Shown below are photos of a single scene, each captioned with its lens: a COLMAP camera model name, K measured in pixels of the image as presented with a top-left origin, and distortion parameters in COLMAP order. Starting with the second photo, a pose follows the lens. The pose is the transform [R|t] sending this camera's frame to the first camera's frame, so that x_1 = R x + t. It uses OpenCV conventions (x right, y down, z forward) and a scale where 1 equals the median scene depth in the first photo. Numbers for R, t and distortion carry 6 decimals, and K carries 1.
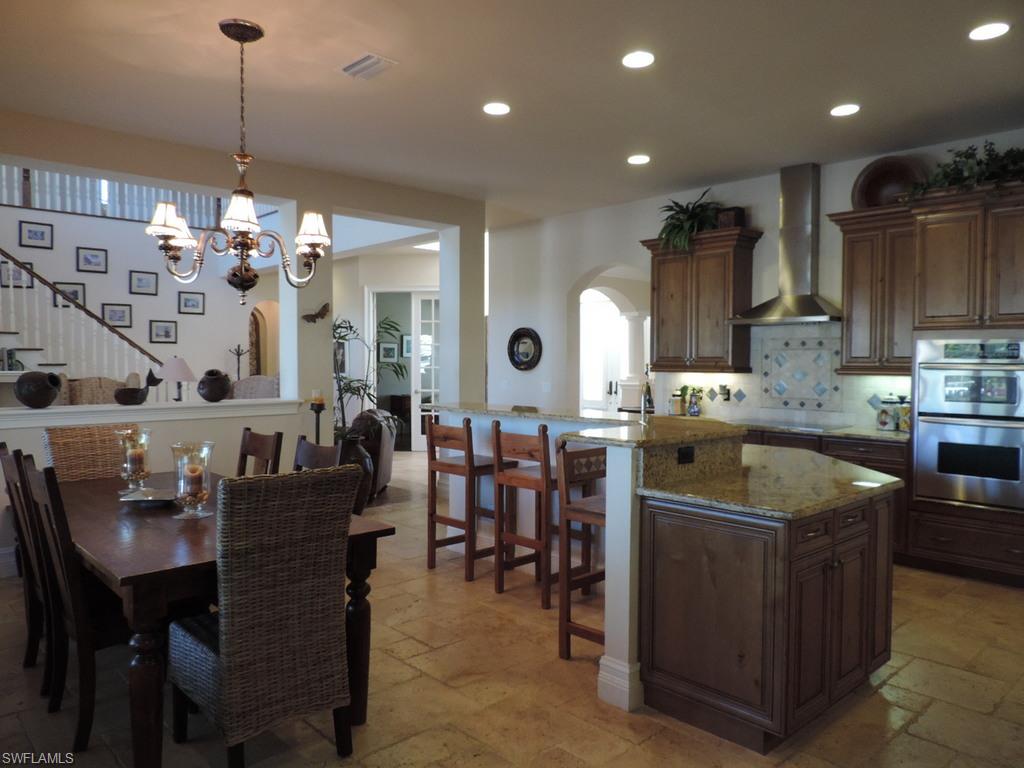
lens RADIAL K [[718.2, 0, 512.0], [0, 718.2, 384.0], [0, 0, 1]] dist [-0.026538, 0.002306]
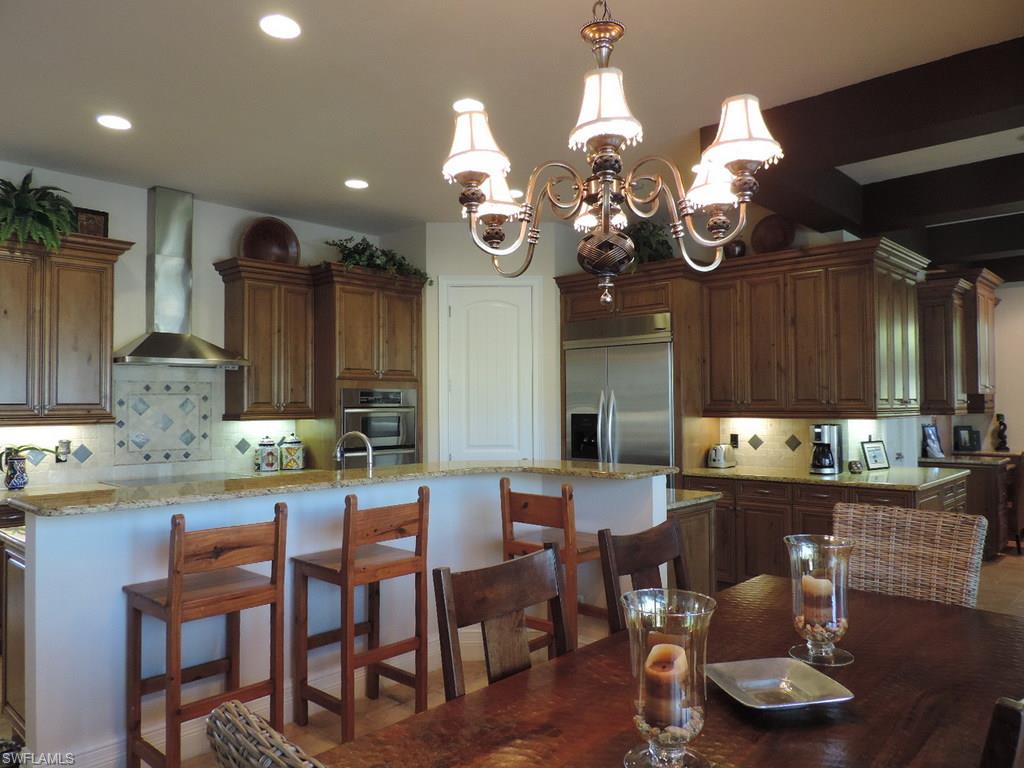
lens RADIAL K [[750.6, 0, 512.0], [0, 750.6, 384.0], [0, 0, 1]] dist [0.006087, 0.002186]
pose [[-0.084518, 0.019322, 0.996235, -0.534631], [0.035943, 0.999220, -0.016330, -0.029098], [-0.995773, 0.034427, -0.085147, 0.621331]]
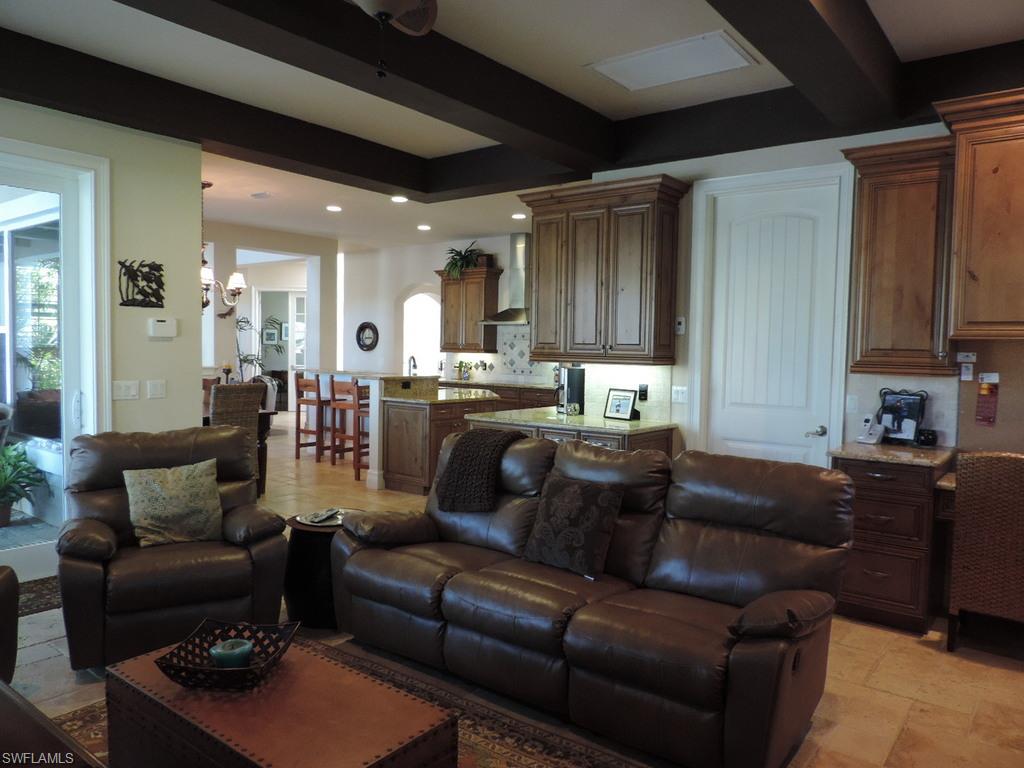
lens RADIAL K [[718.2, 0, 512.0], [0, 718.2, 384.0], [0, 0, 1]] dist [-0.026538, 0.002306]
pose [[0.987237, 0.005309, 0.159171, 0.102461], [-0.008663, 0.999755, 0.020381, 0.021865], [-0.159024, -0.021500, 0.987041, -0.666041]]
